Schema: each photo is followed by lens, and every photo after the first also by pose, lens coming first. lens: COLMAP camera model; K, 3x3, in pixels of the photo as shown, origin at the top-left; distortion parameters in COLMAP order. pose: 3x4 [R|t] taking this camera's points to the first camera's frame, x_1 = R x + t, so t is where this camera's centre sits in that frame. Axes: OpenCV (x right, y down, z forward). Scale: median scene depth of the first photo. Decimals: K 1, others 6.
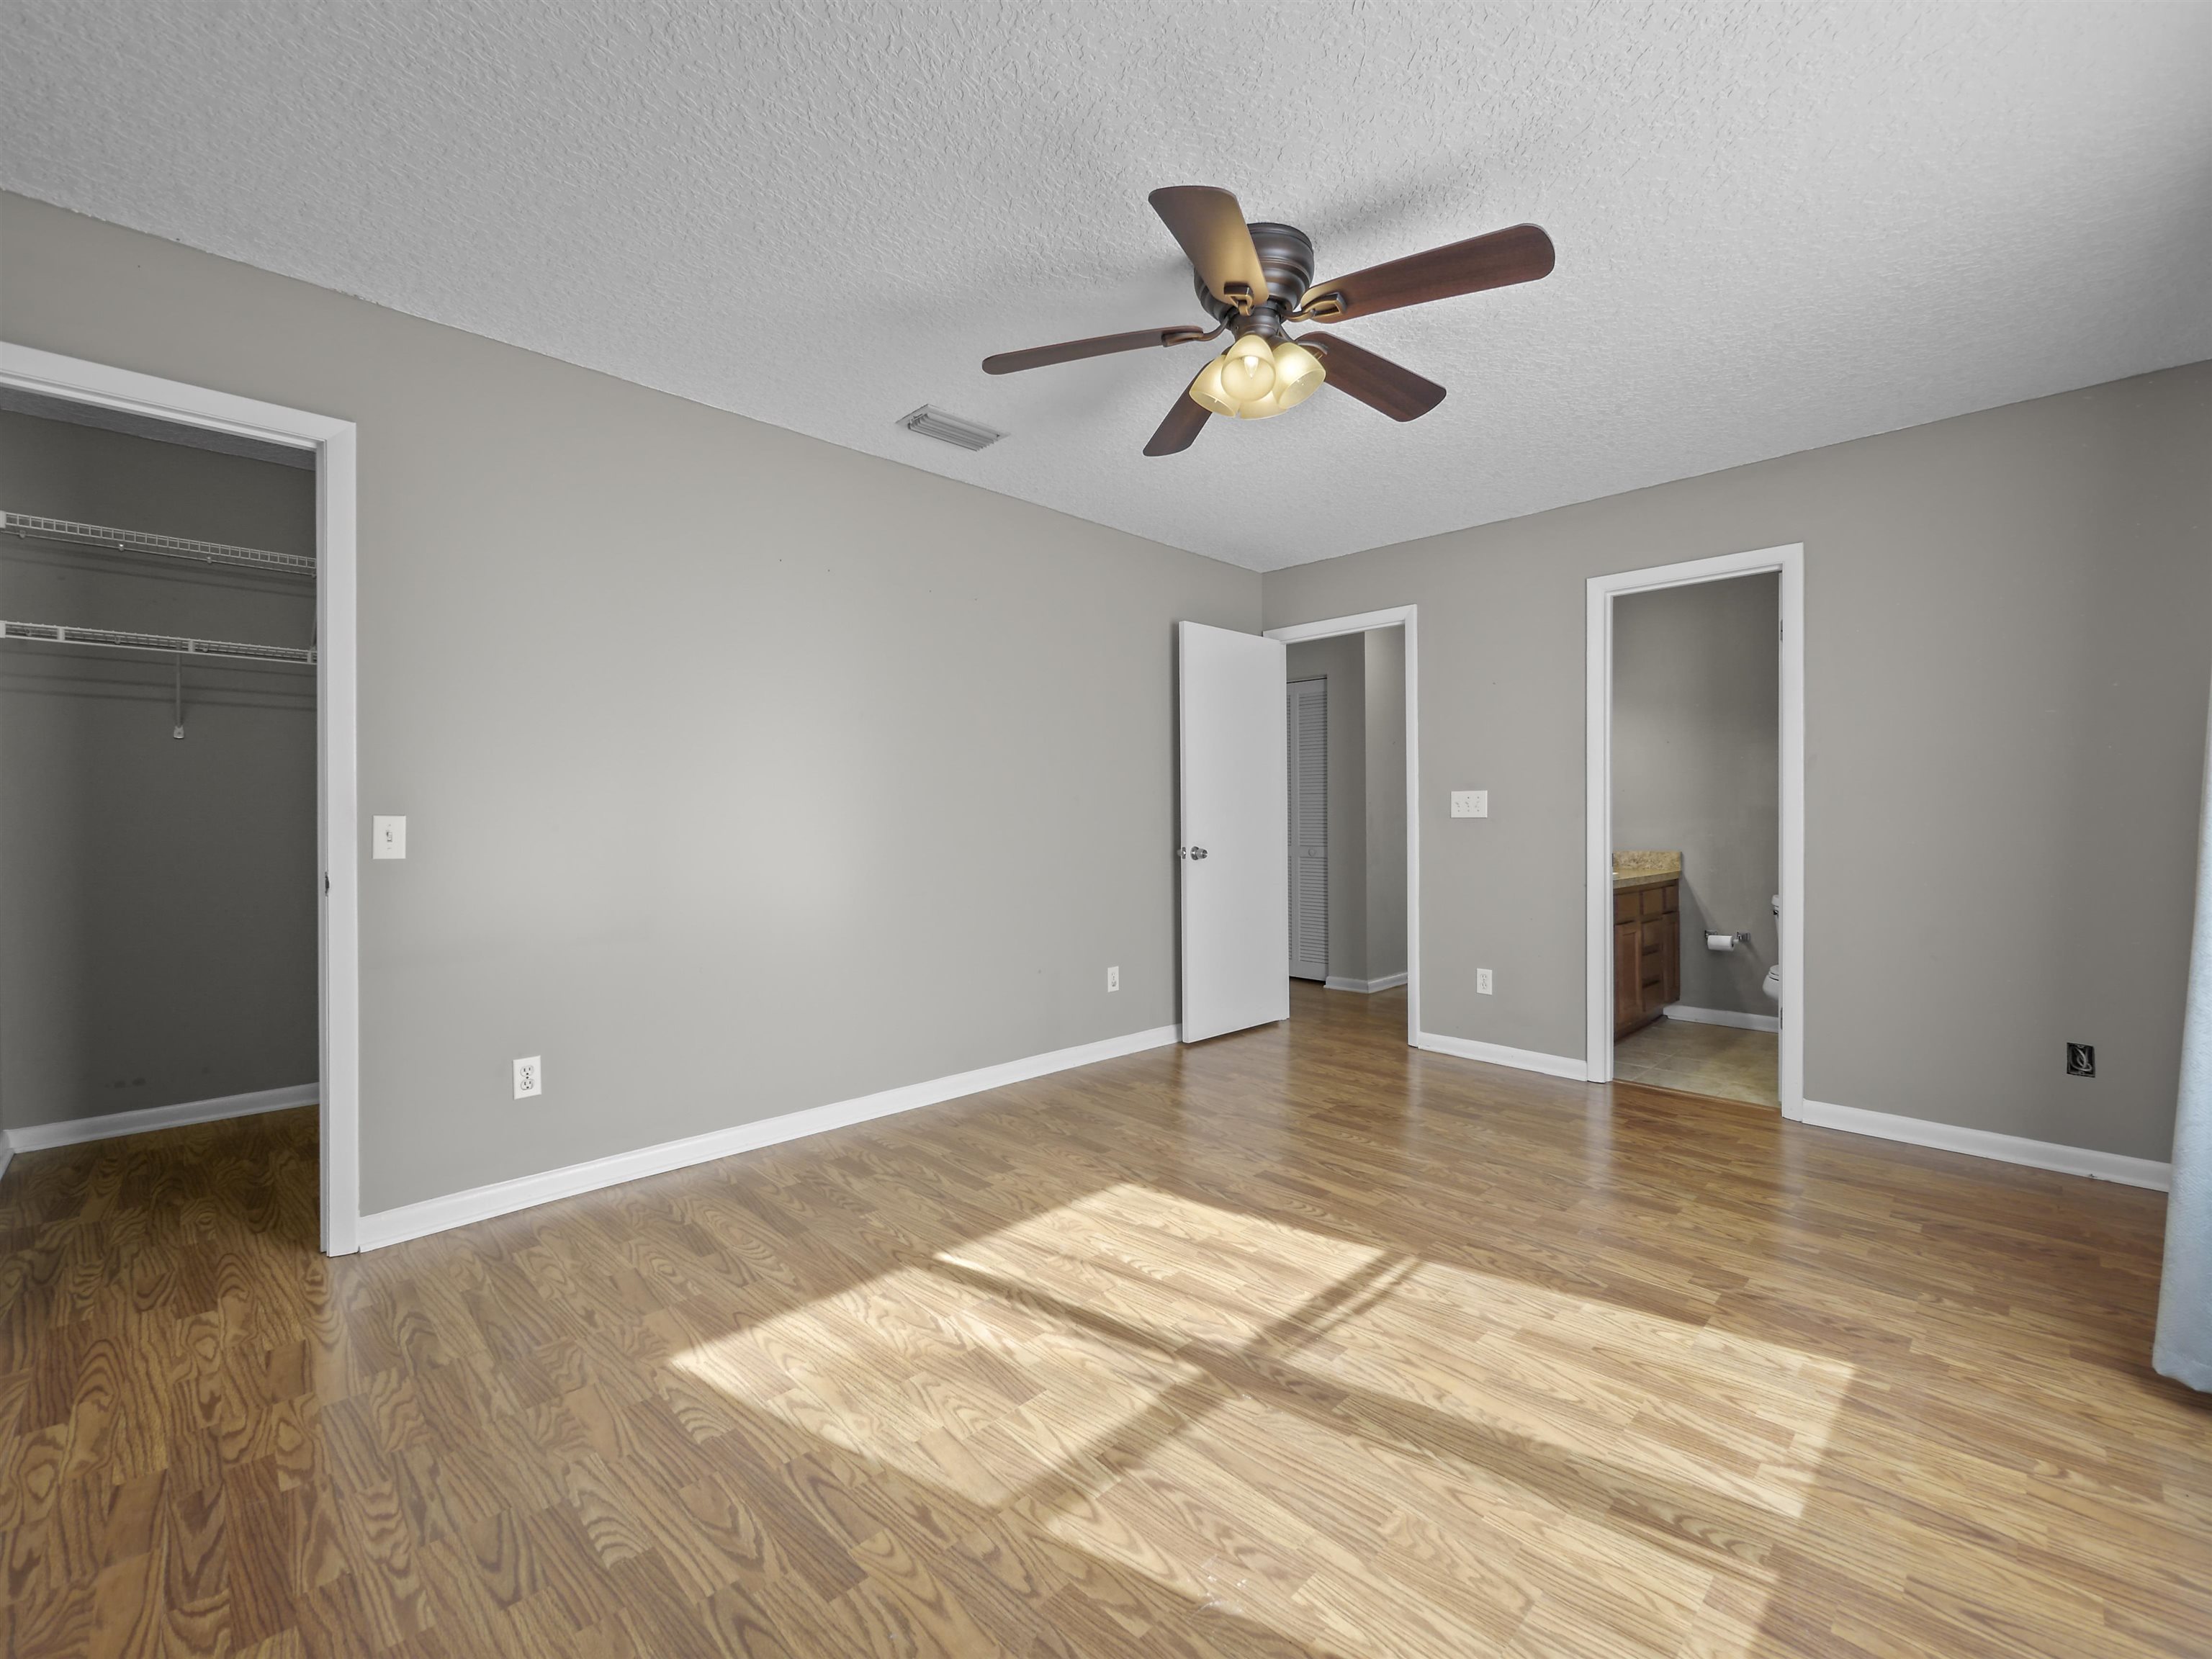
lens RADIAL K [[932.3, 0, 1108.5], [0, 932.3, 830.1], [0, 0, 1]] dist [-0.005913, -0.000173]
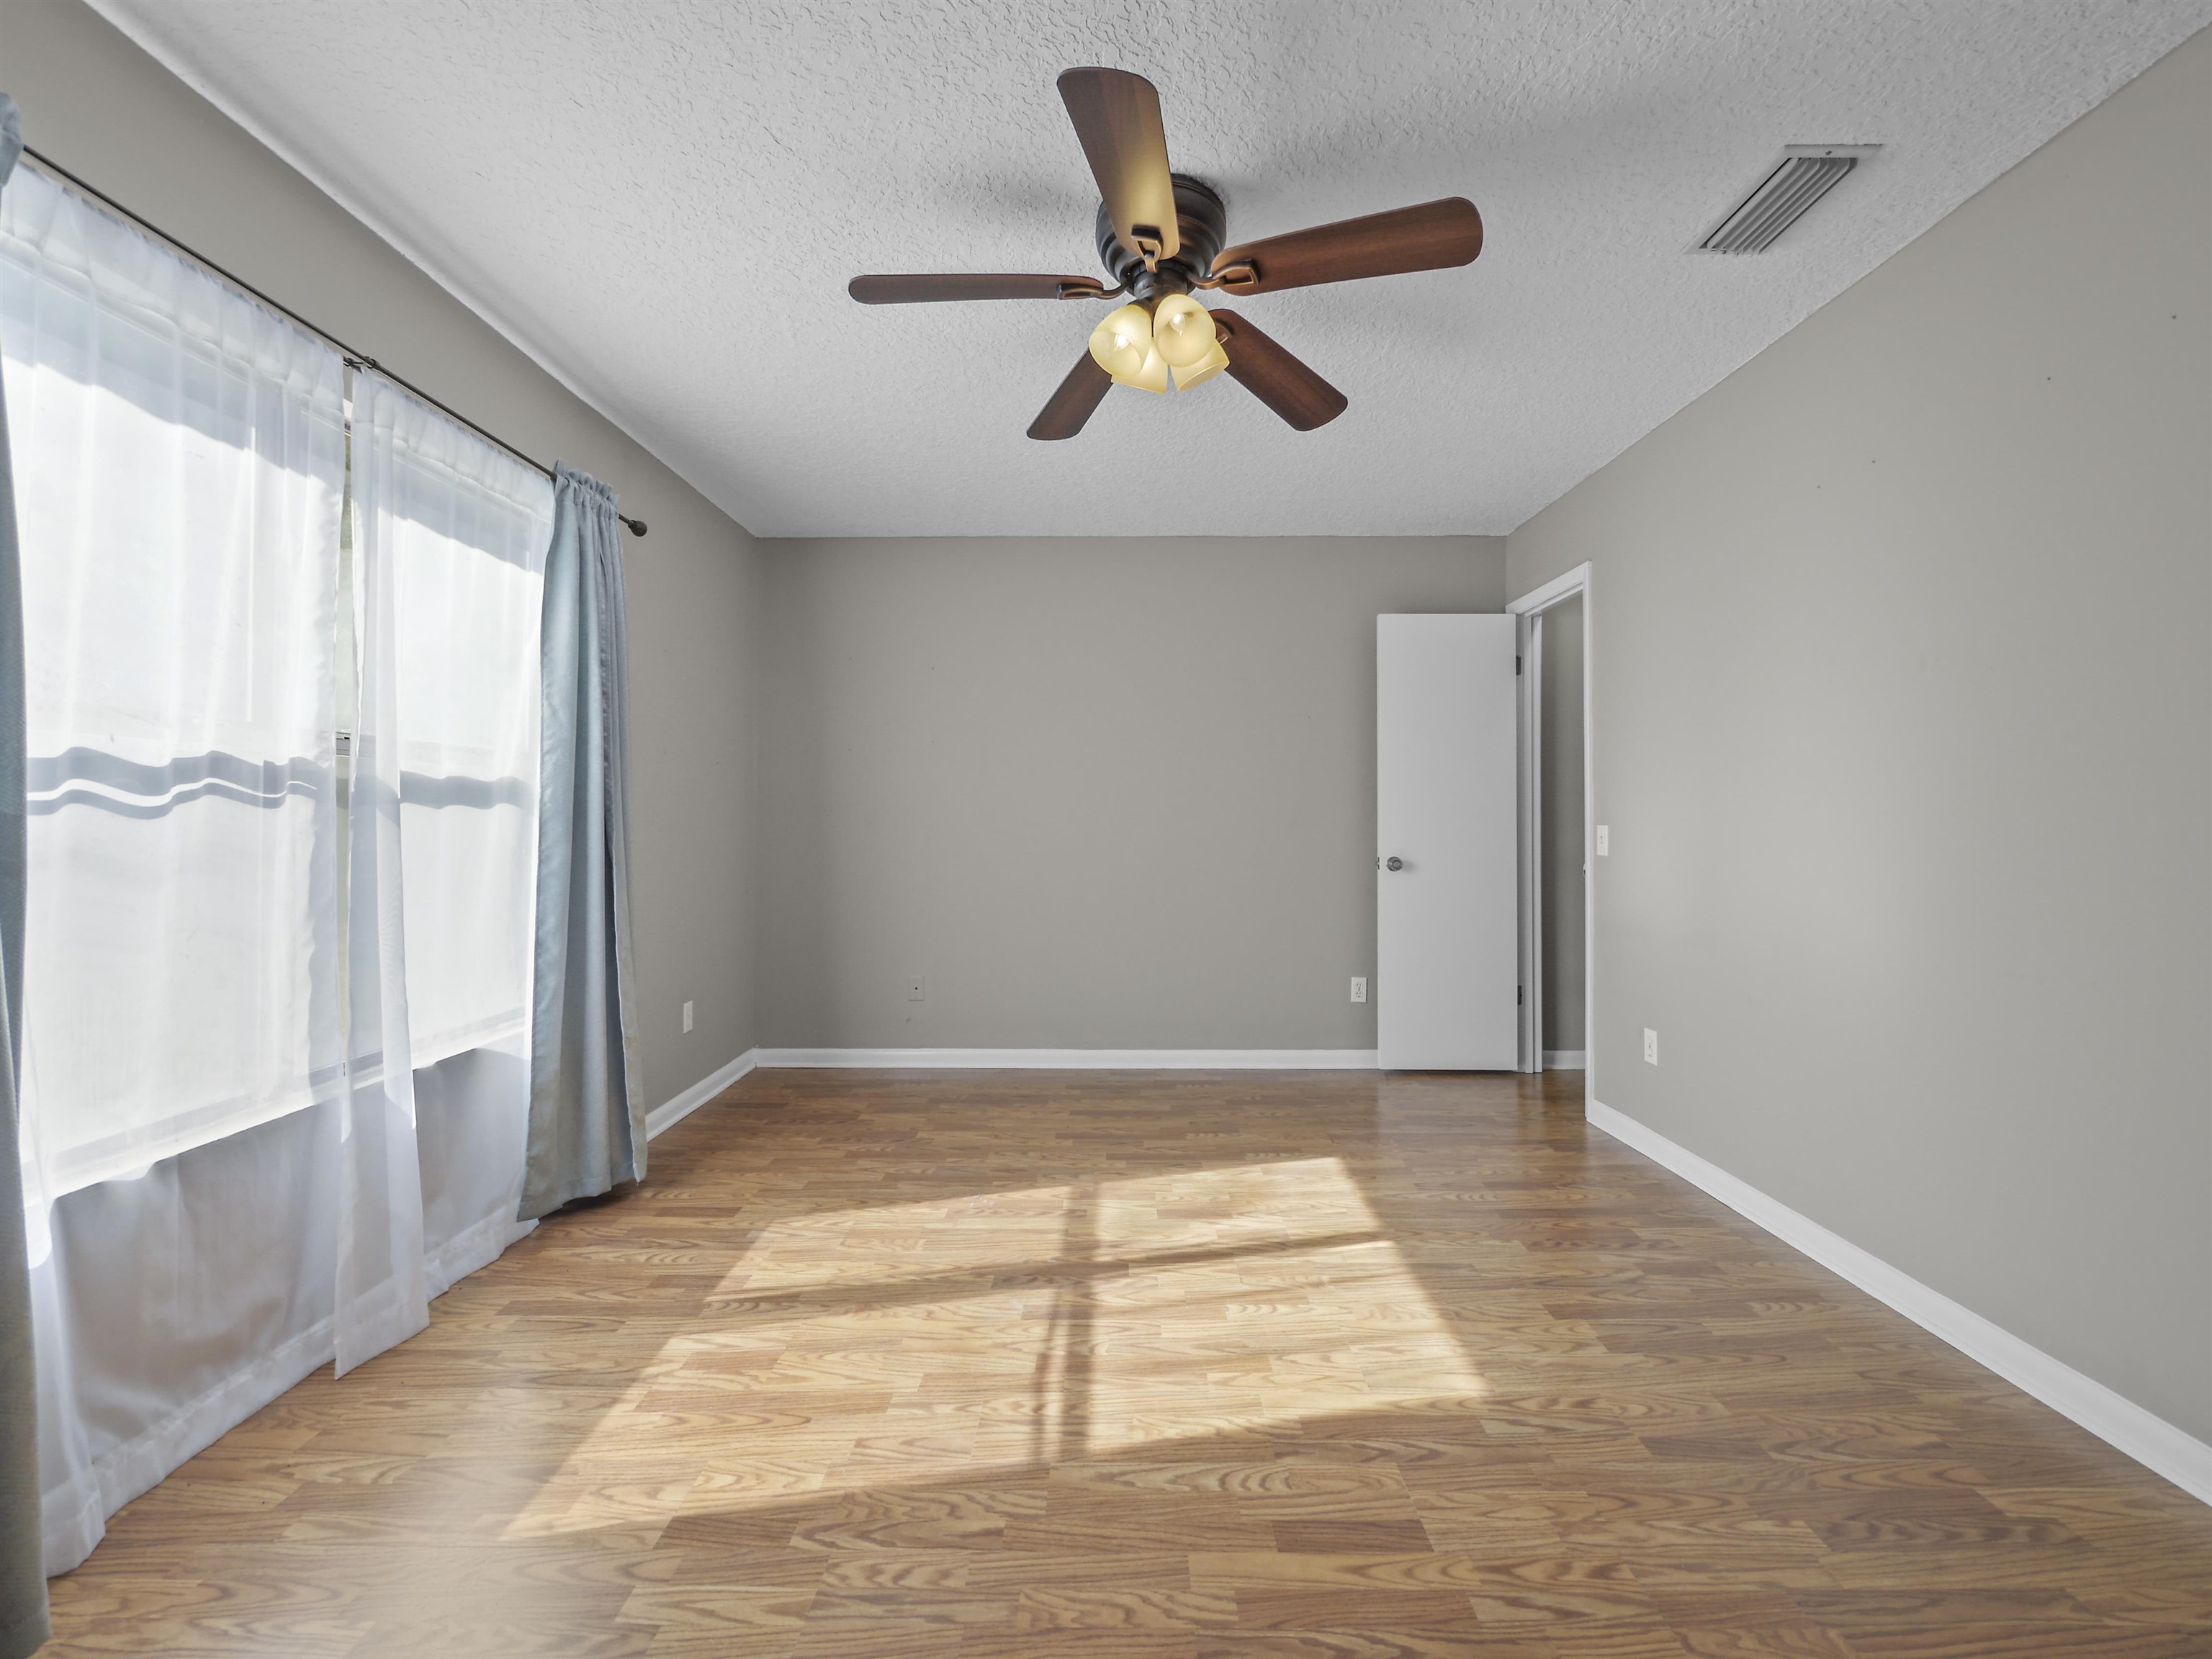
lens RADIAL K [[932.3, 0, 1108.5], [0, 932.3, 830.1], [0, 0, 1]] dist [-0.005913, -0.000173]
pose [[-0.705157, 0.006602, -0.709020, 0.883957], [-0.008345, 0.999810, 0.017610, -0.030559], [0.709002, 0.018335, -0.704968, 1.696712]]
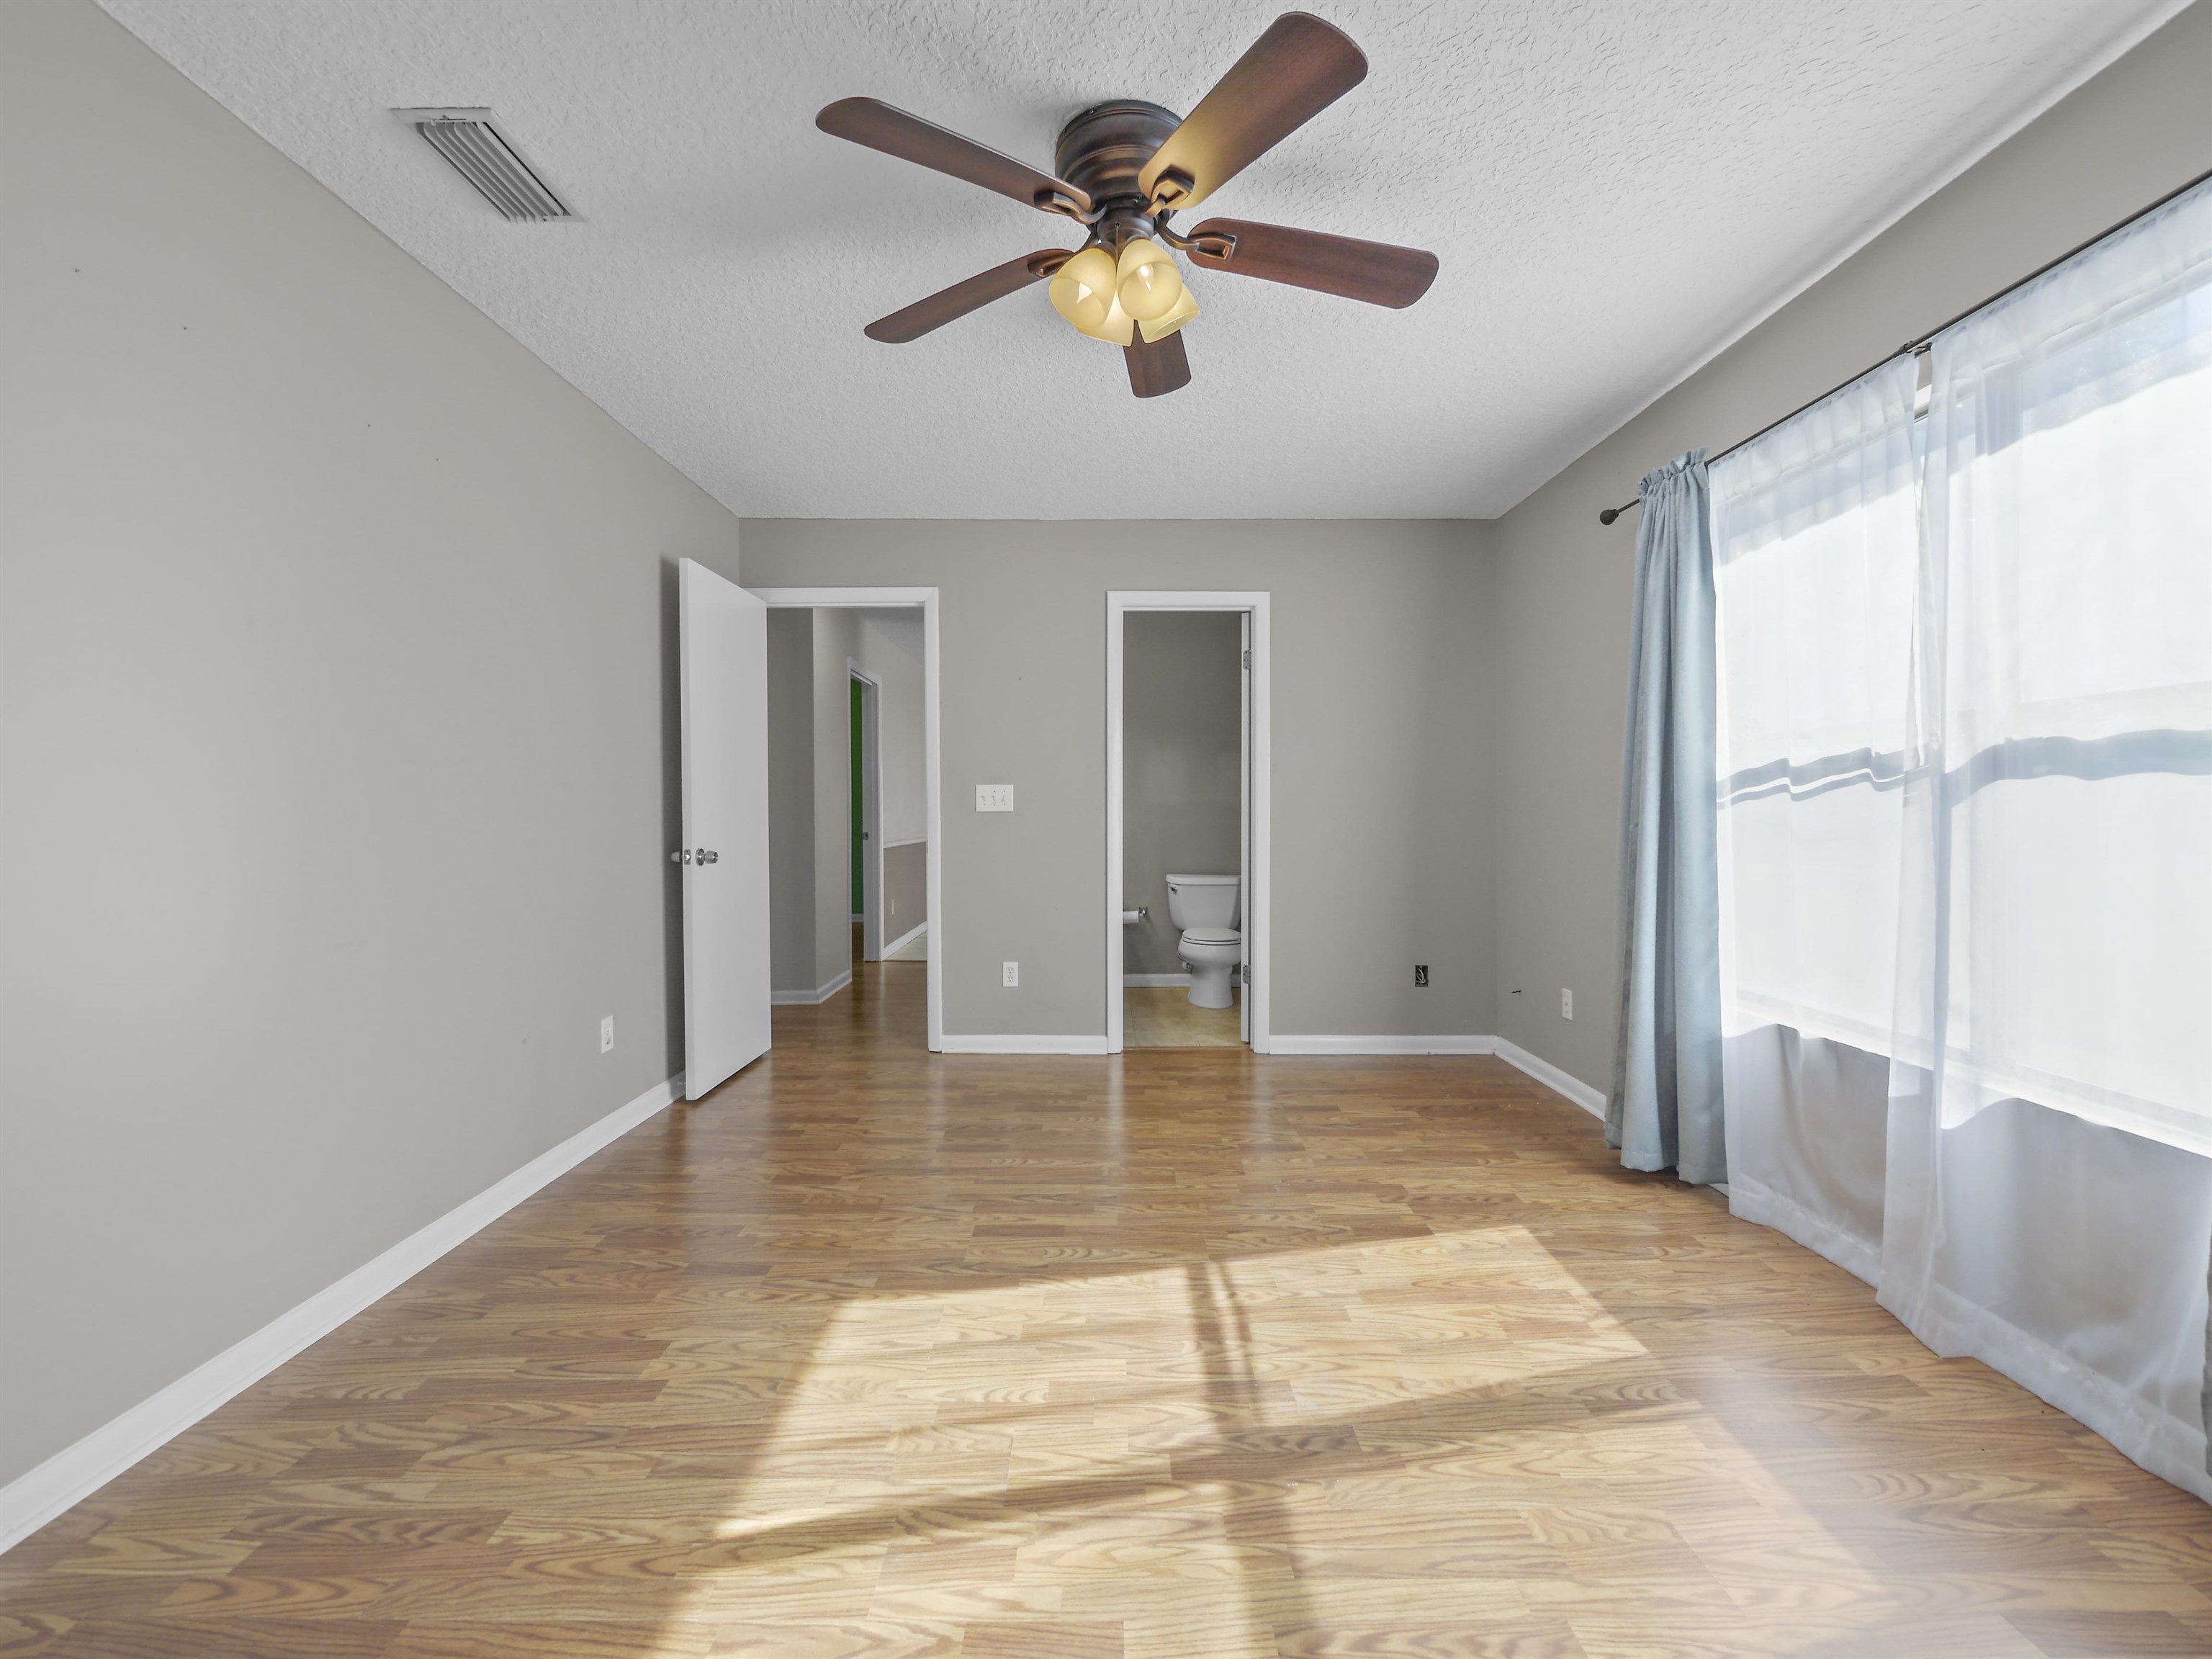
lens RADIAL K [[932.3, 0, 1108.5], [0, 932.3, 830.1], [0, 0, 1]] dist [-0.005913, -0.000173]
pose [[0.696923, -0.014482, 0.717000, -0.490739], [0.010345, 0.999895, 0.010140, -0.004915], [-0.717072, 0.000351, 0.696999, 0.445727]]
